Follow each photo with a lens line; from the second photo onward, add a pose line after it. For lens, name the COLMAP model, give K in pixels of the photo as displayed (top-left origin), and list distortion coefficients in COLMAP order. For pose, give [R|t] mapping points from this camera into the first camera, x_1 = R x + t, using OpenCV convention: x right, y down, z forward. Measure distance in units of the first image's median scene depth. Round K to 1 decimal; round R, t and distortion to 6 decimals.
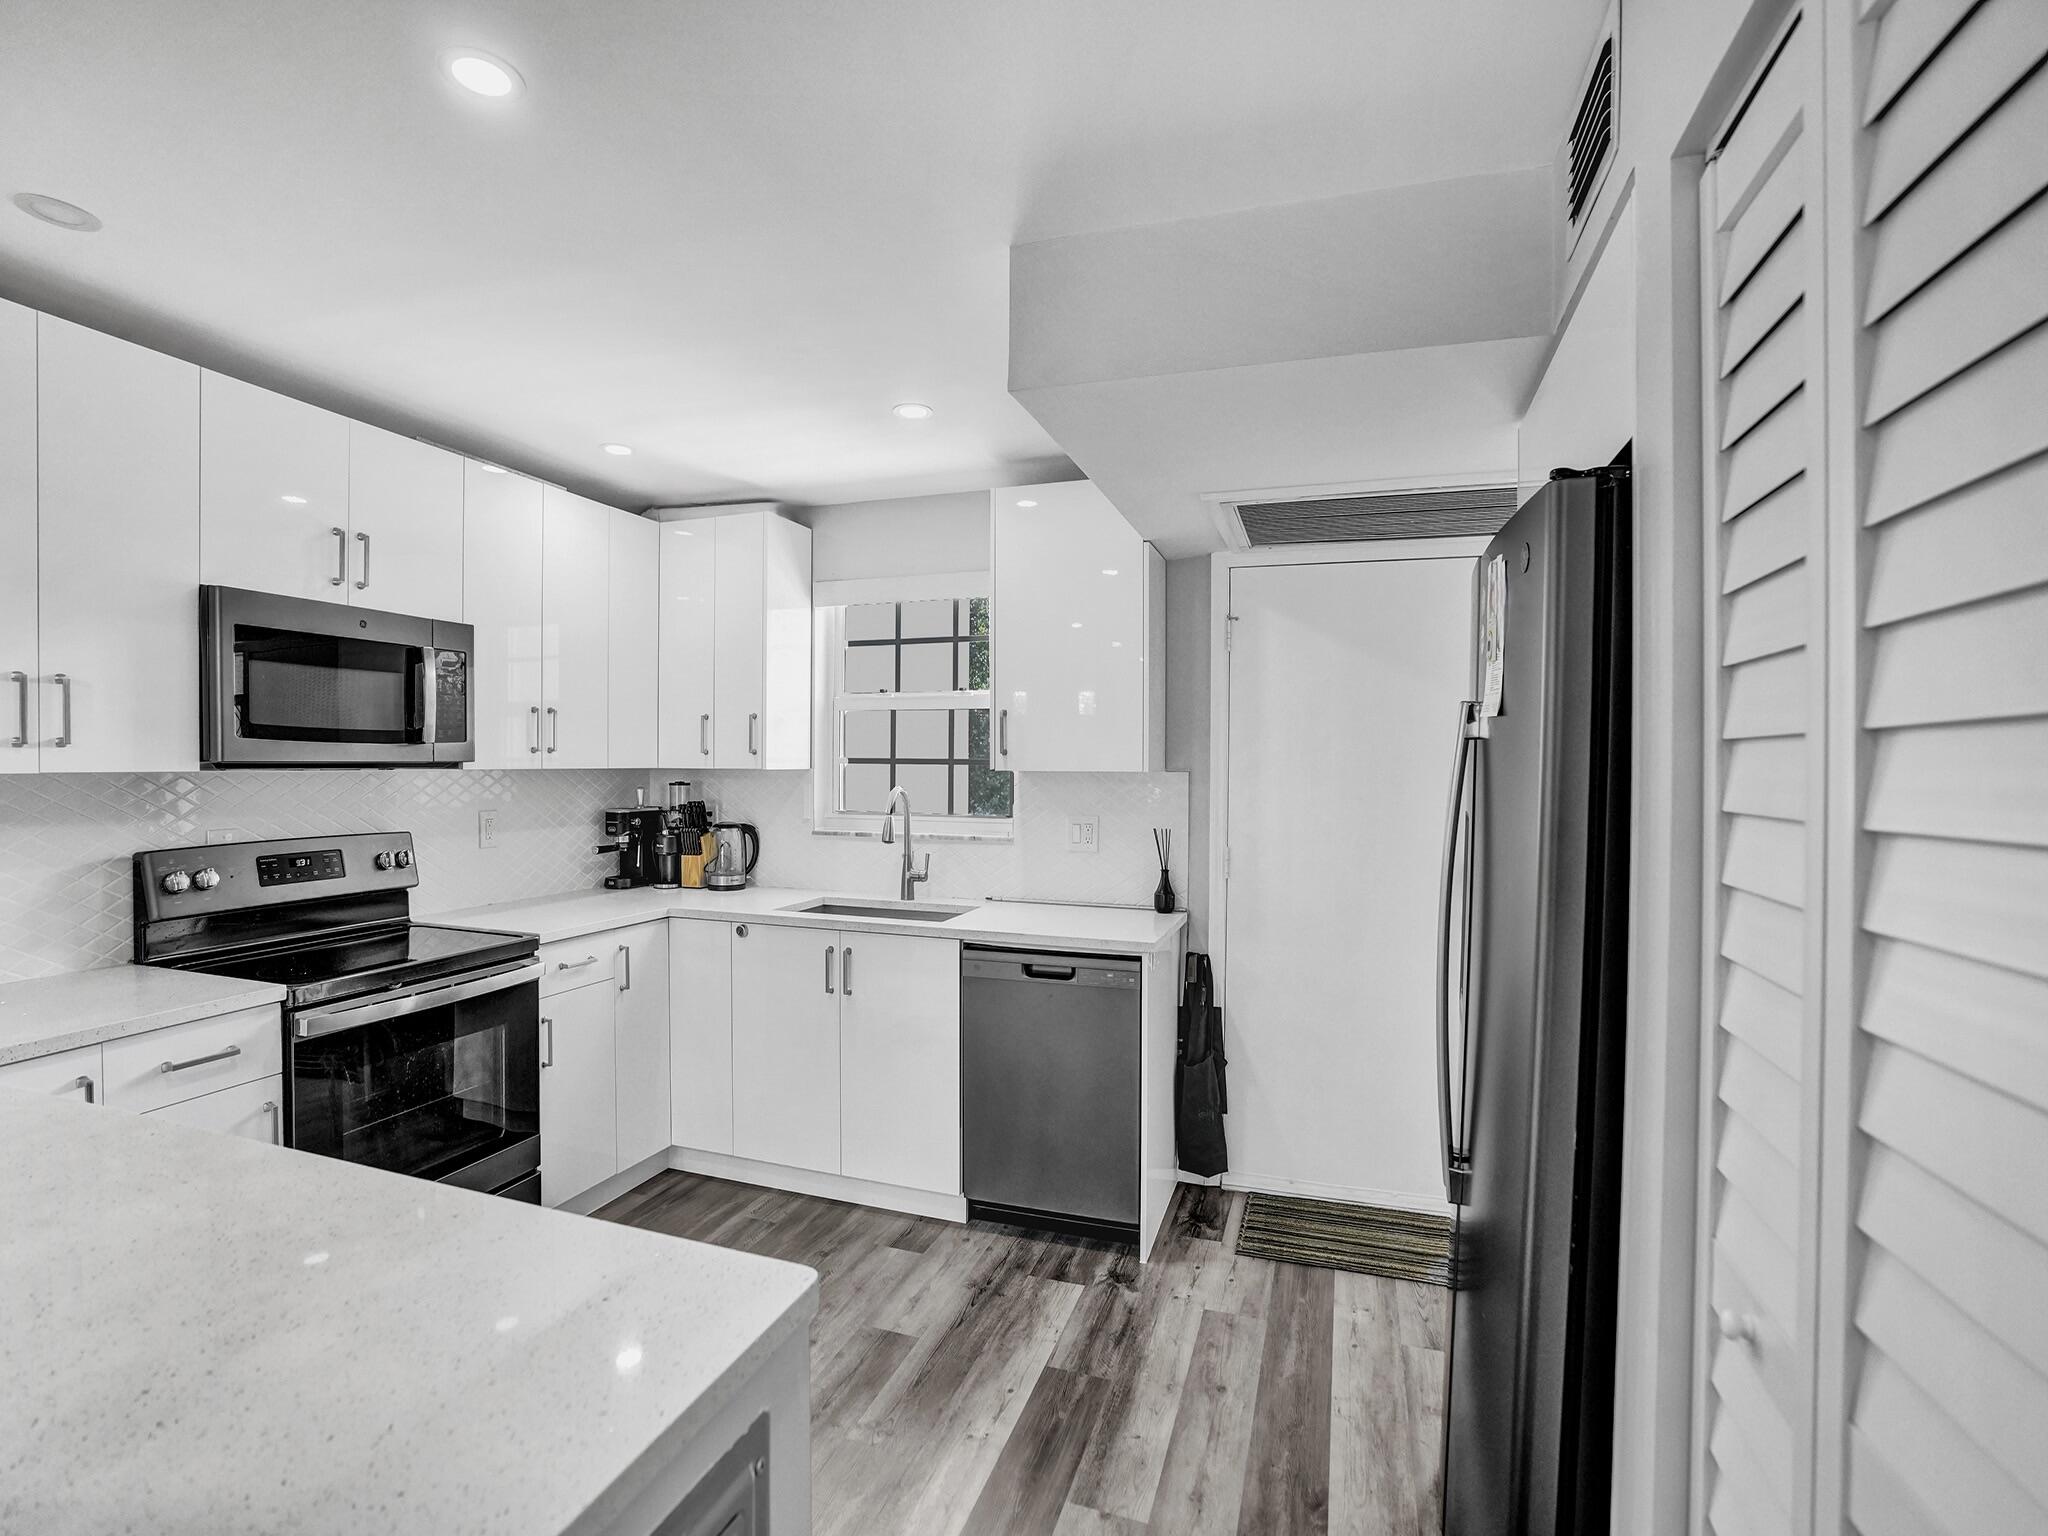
lens RADIAL K [[950.4, 0, 1026.4], [0, 950.4, 783.6], [0, 0, 1]] dist [-0.059056, 0.020295]
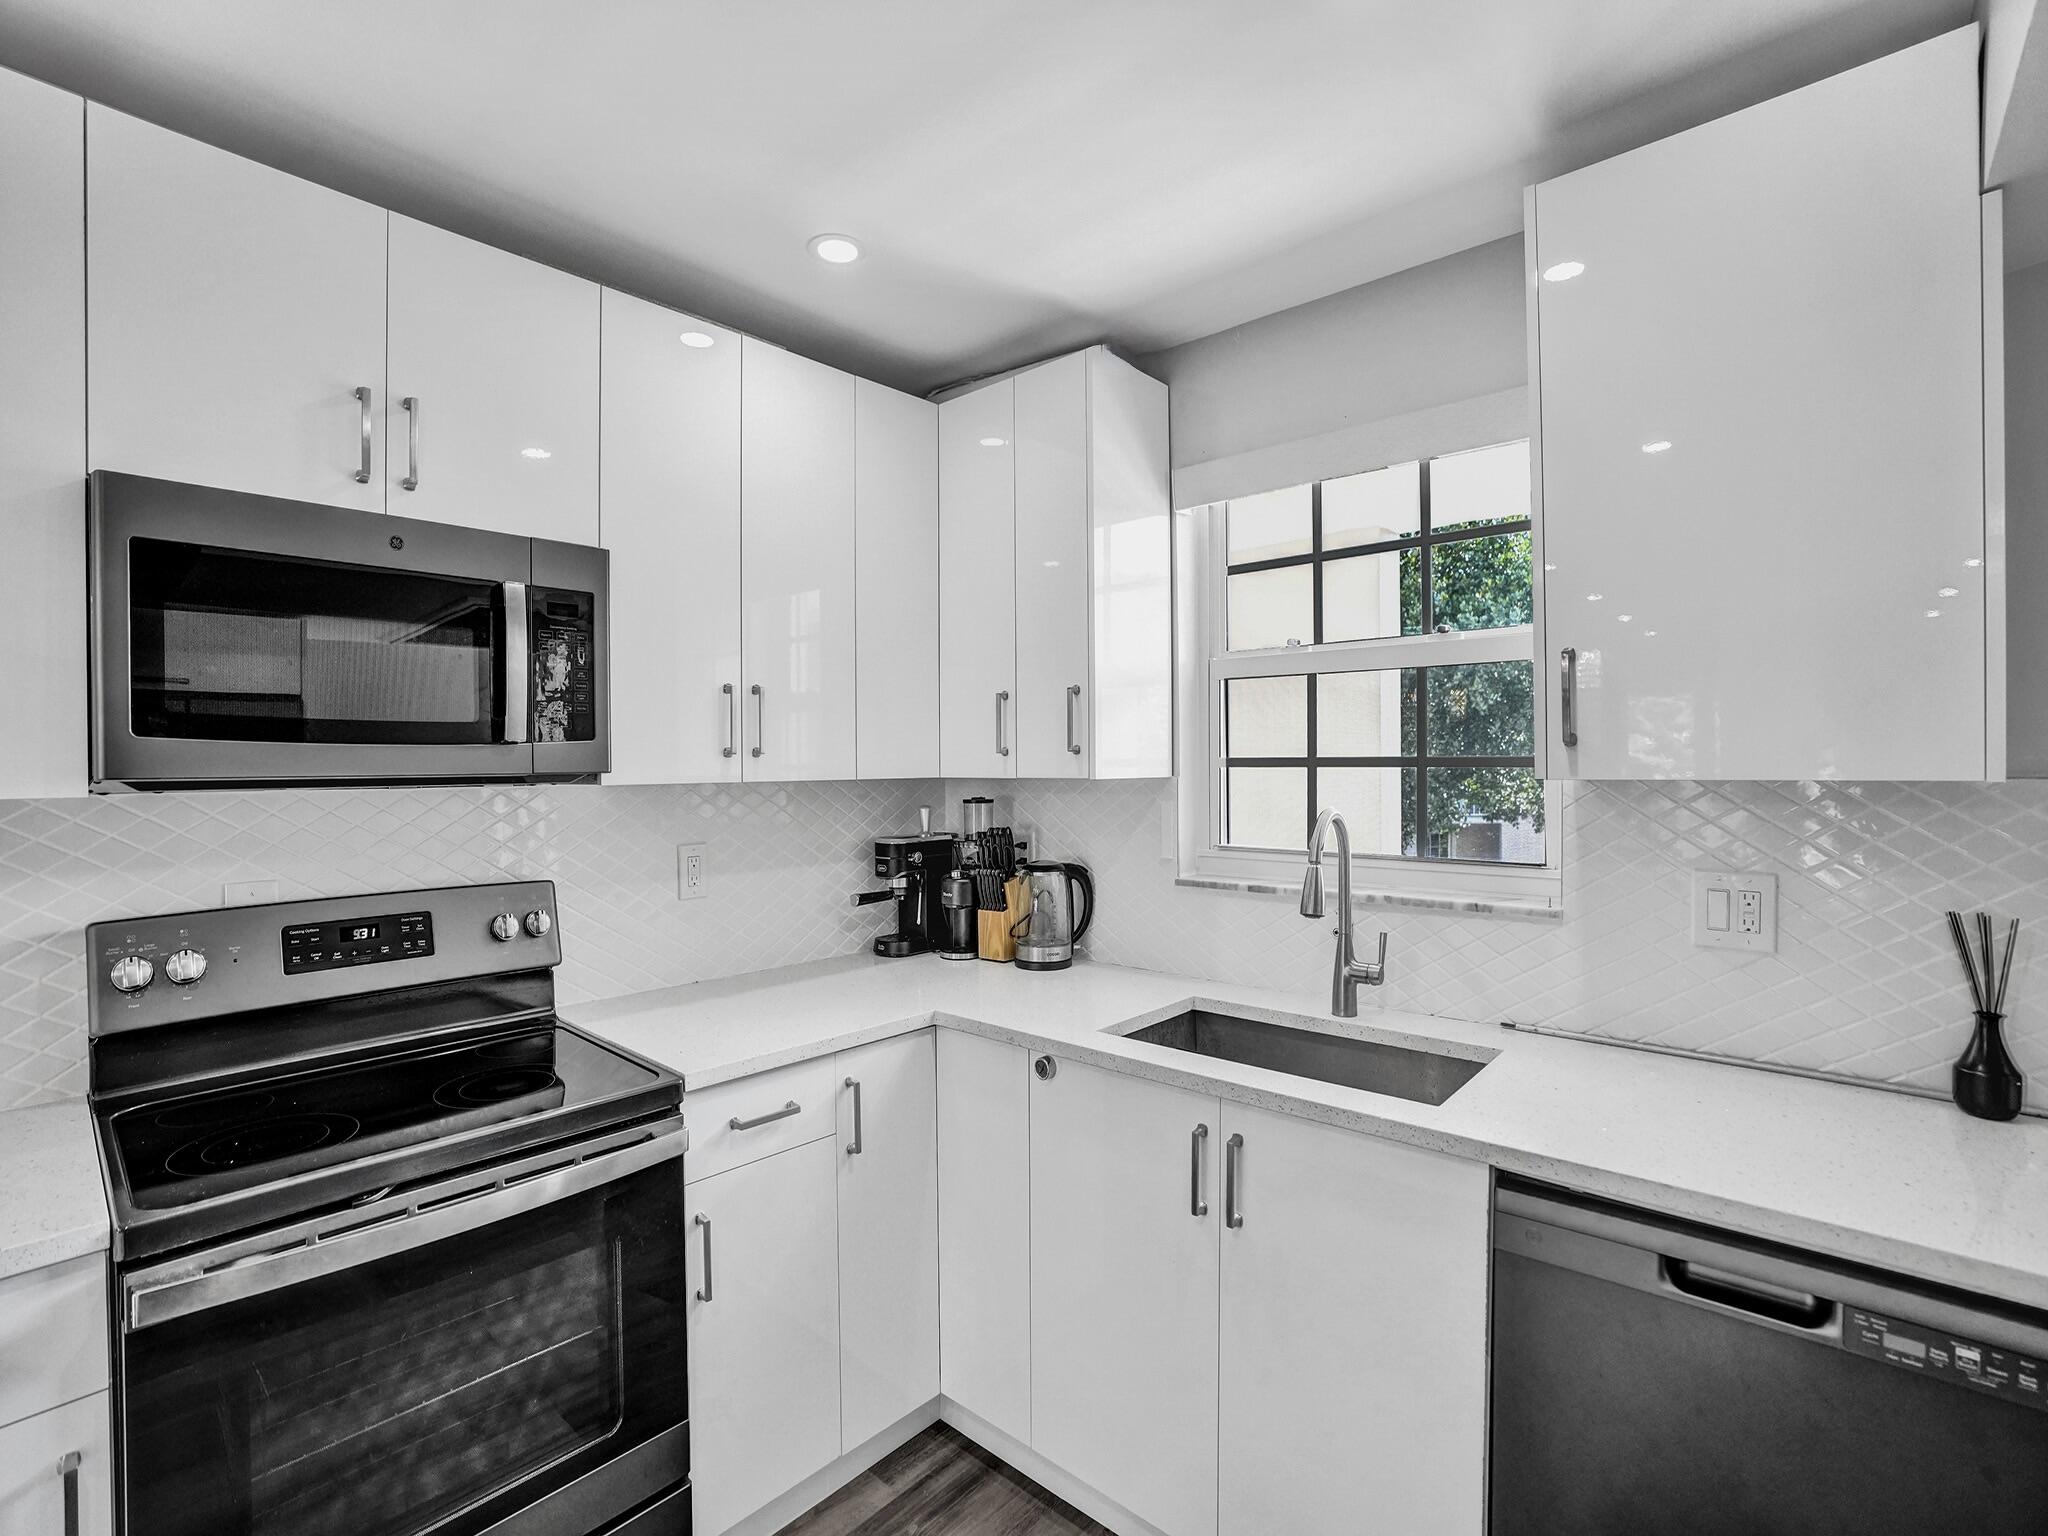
lens RADIAL K [[950.4, 0, 1023.8], [0, 950.4, 770.2], [0, 0, 1]] dist [-0.059056, 0.020295]
pose [[0.920069, -0.010164, -0.391623, -0.101937], [0.004278, 0.999864, -0.015898, -0.013980], [0.391732, 0.012952, 0.919988, 0.534066]]
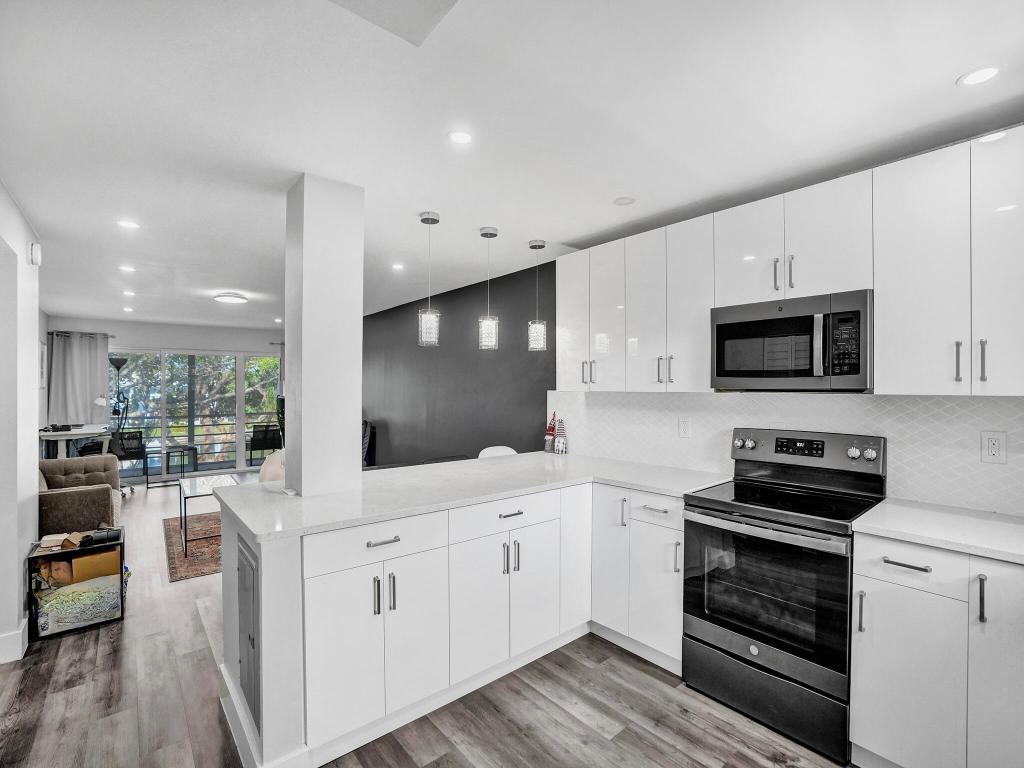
lens RADIAL K [[475.2, 0, 513.3], [0, 475.2, 389.0], [0, 0, 1]] dist [-0.059056, 0.020295]
pose [[-0.510005, -0.001689, -0.860170, 0.253686], [-0.024616, 0.999617, 0.012633, -0.018580], [0.859819, 0.027617, -0.509852, 0.887365]]
